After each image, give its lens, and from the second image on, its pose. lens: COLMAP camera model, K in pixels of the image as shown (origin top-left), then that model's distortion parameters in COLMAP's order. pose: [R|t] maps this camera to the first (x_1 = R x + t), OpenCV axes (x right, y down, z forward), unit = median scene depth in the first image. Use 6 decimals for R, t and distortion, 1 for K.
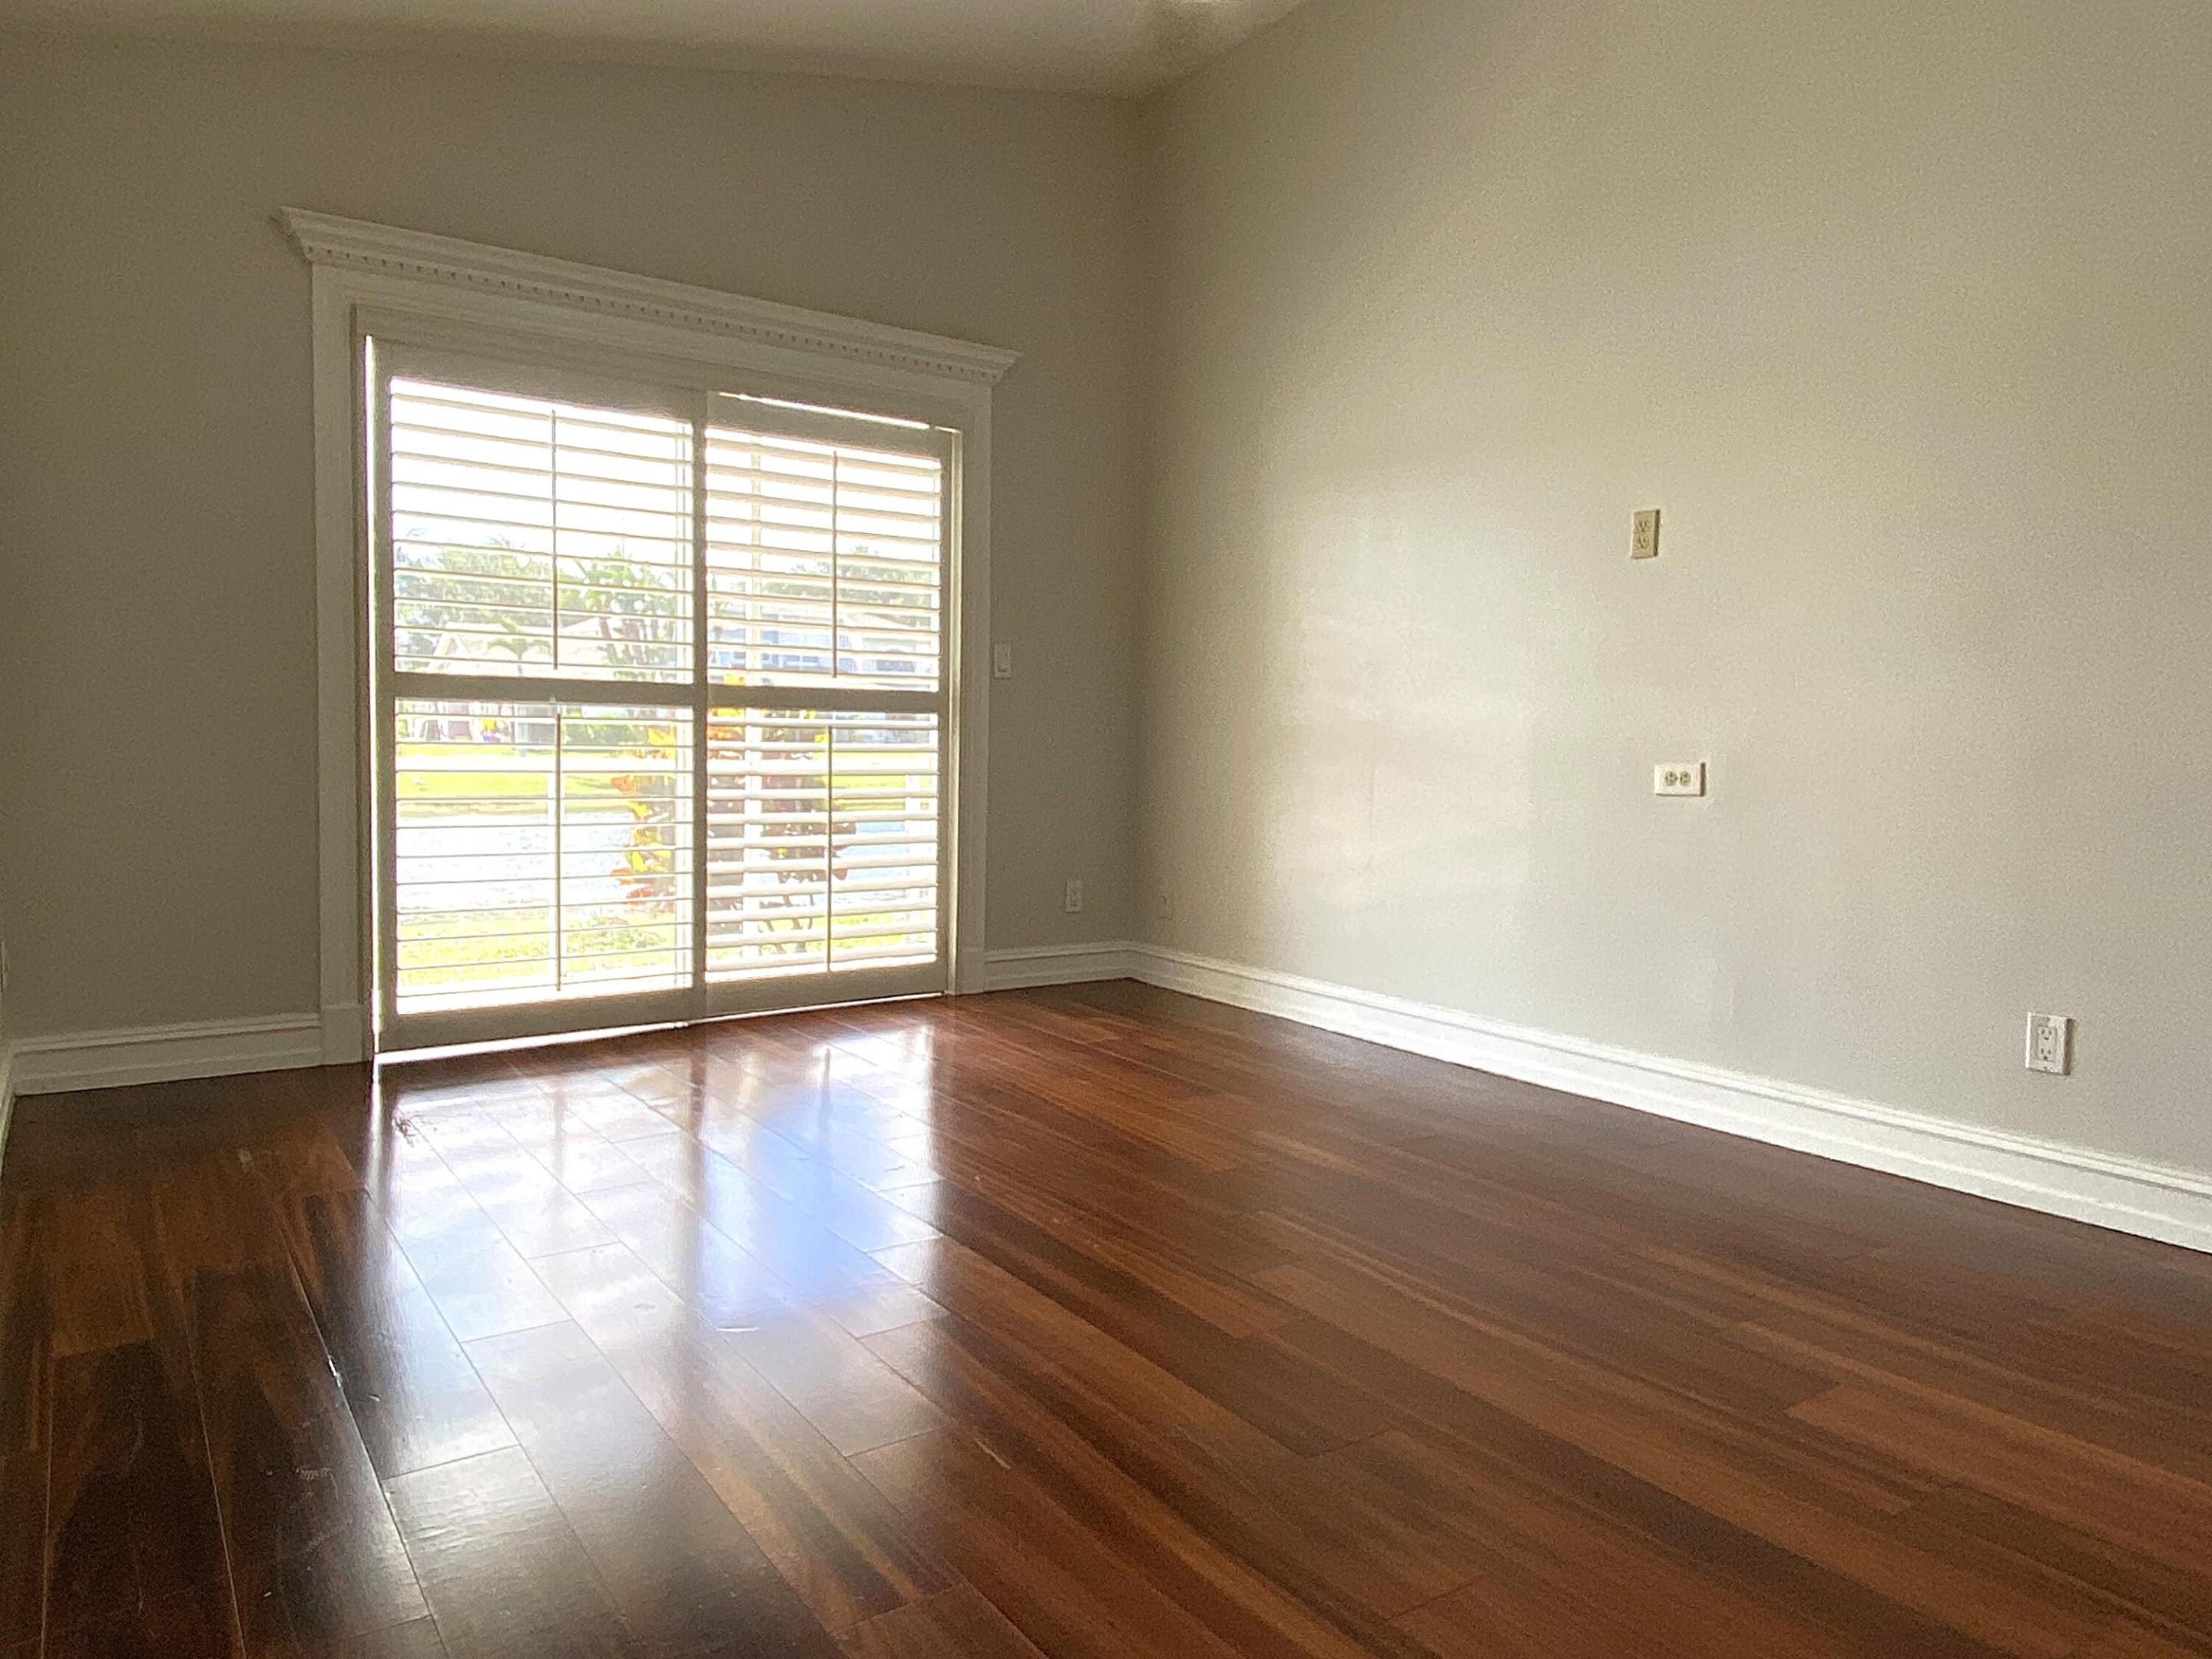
lens RADIAL K [[1441.7, 0, 1111.7], [0, 1441.7, 787.4], [0, 0, 1]] dist [0.096955, -0.116162]
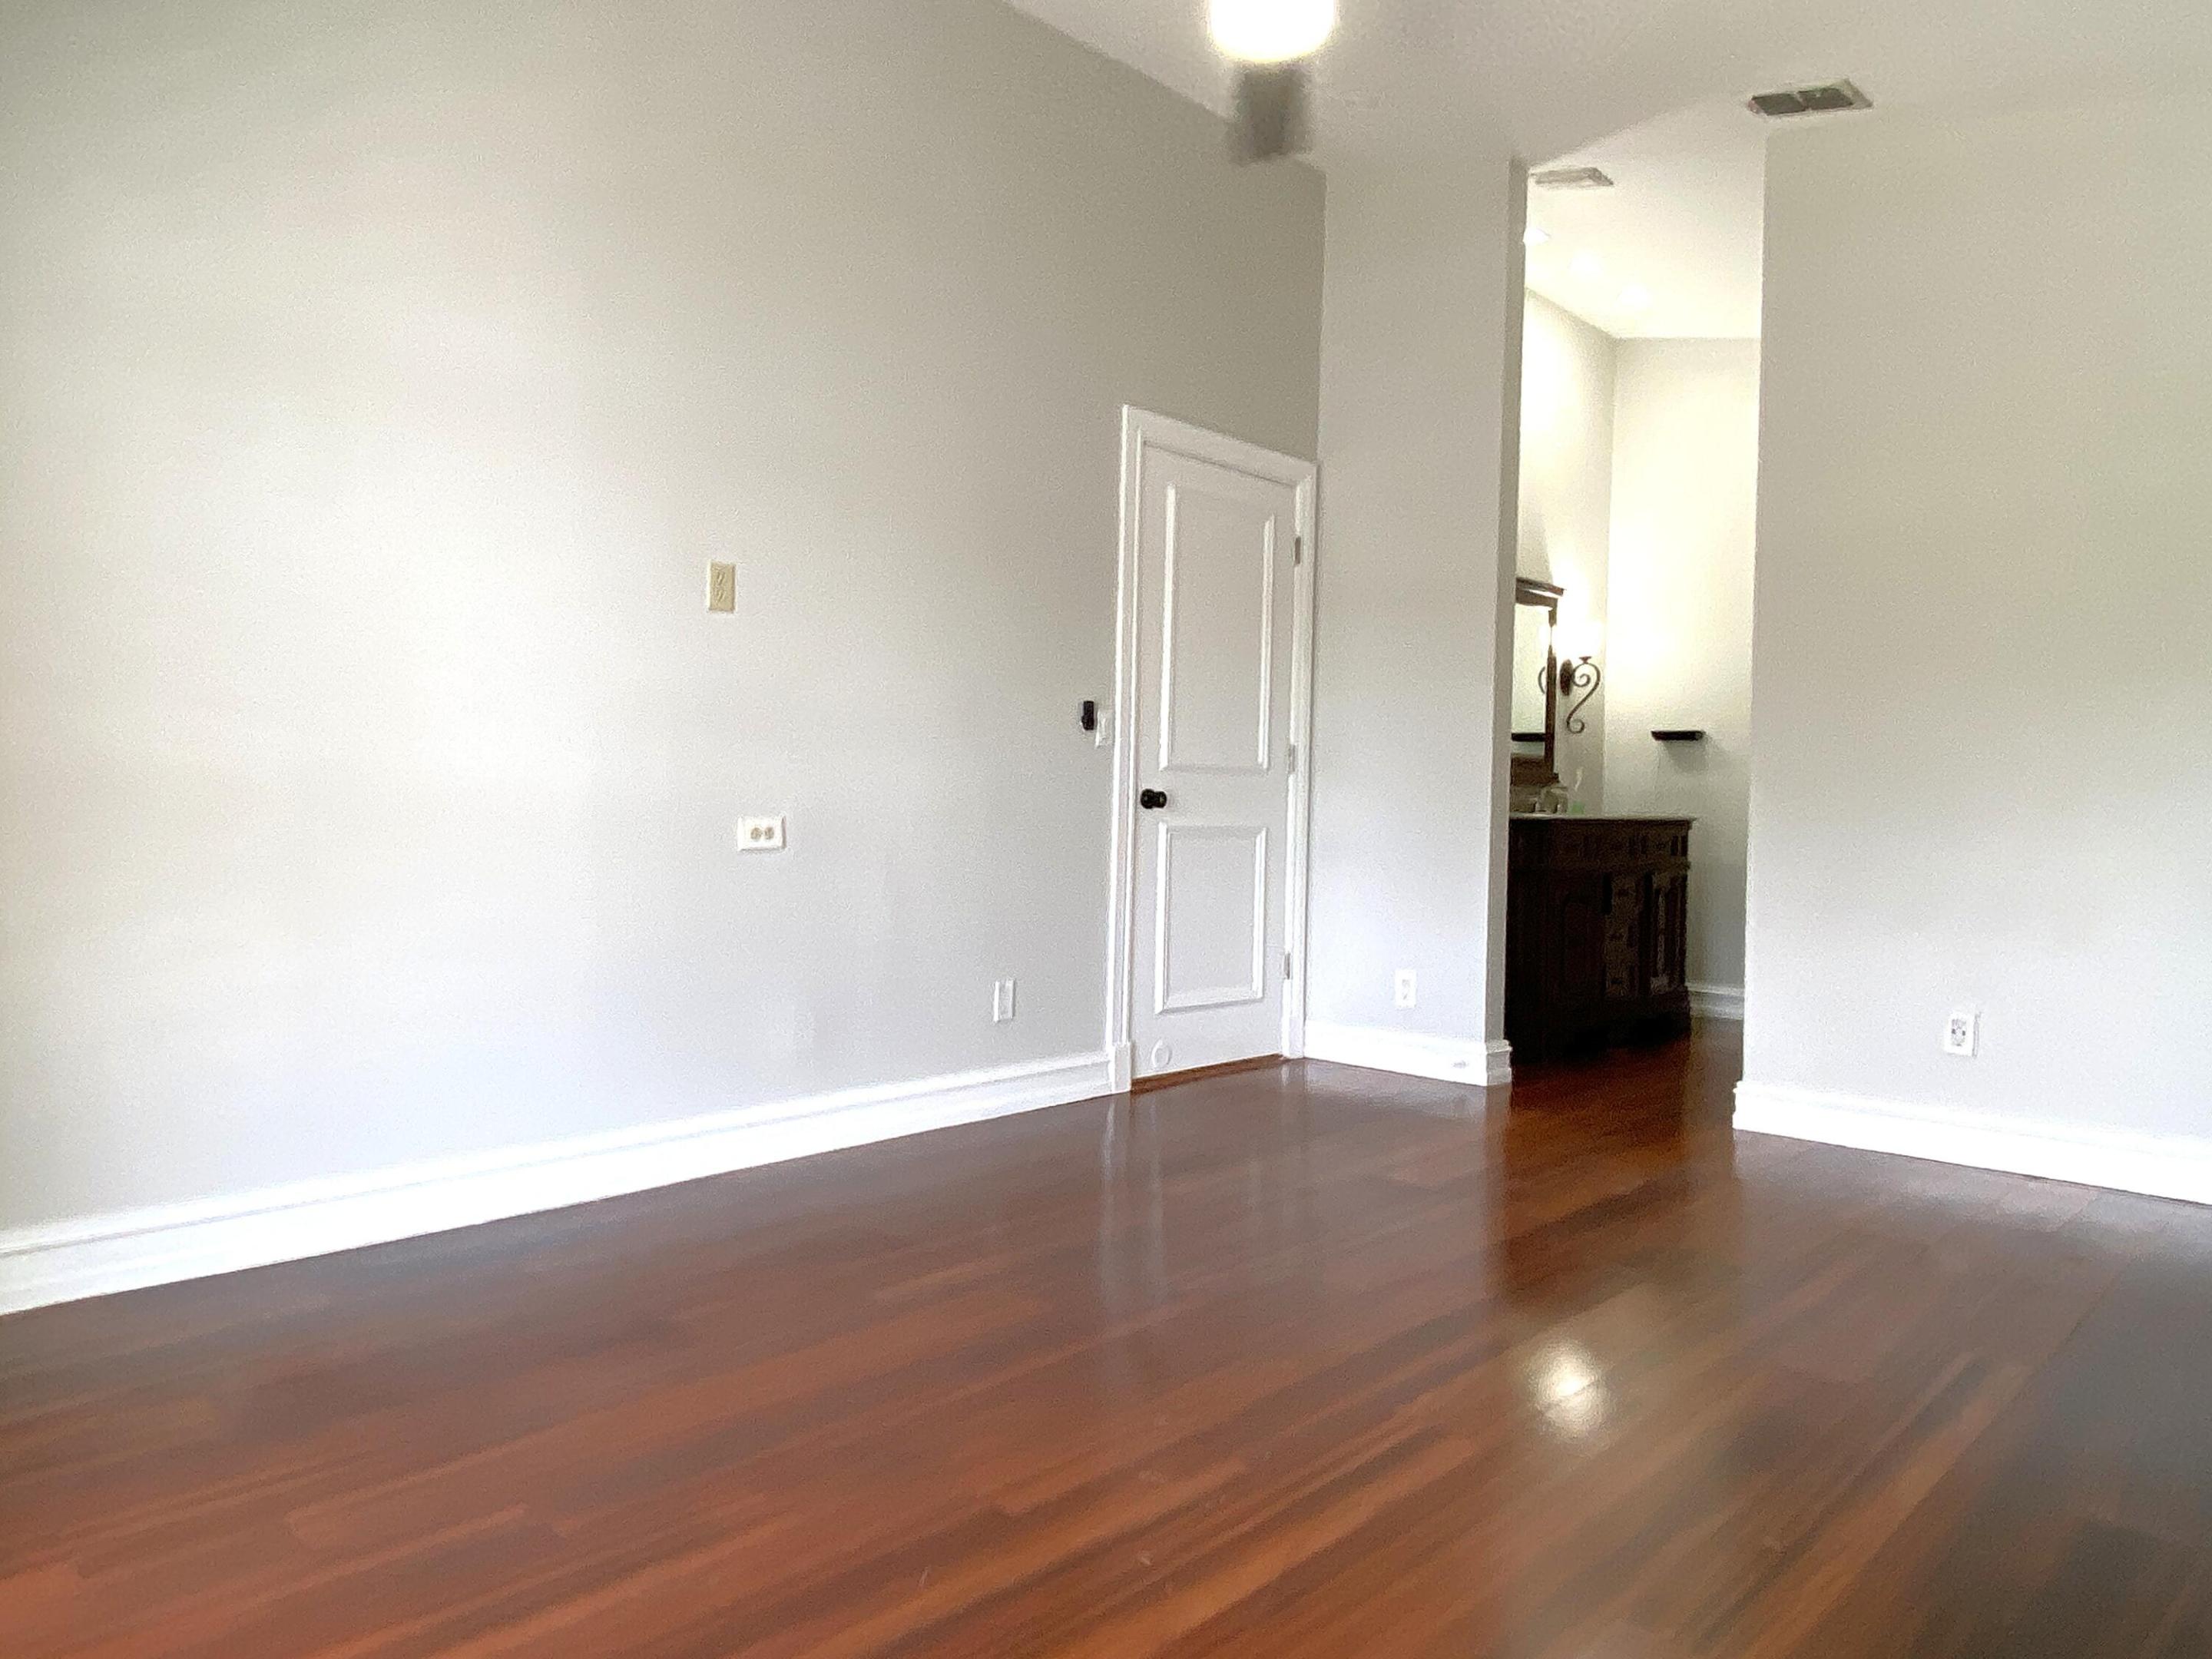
lens RADIAL K [[1441.7, 0, 1111.7], [0, 1441.7, 787.4], [0, 0, 1]] dist [0.096955, -0.116162]
pose [[-0.193914, -0.016622, 0.980878, -0.674004], [0.006287, 0.999815, 0.018186, -0.056306], [-0.980998, 0.009693, -0.193774, 0.965024]]
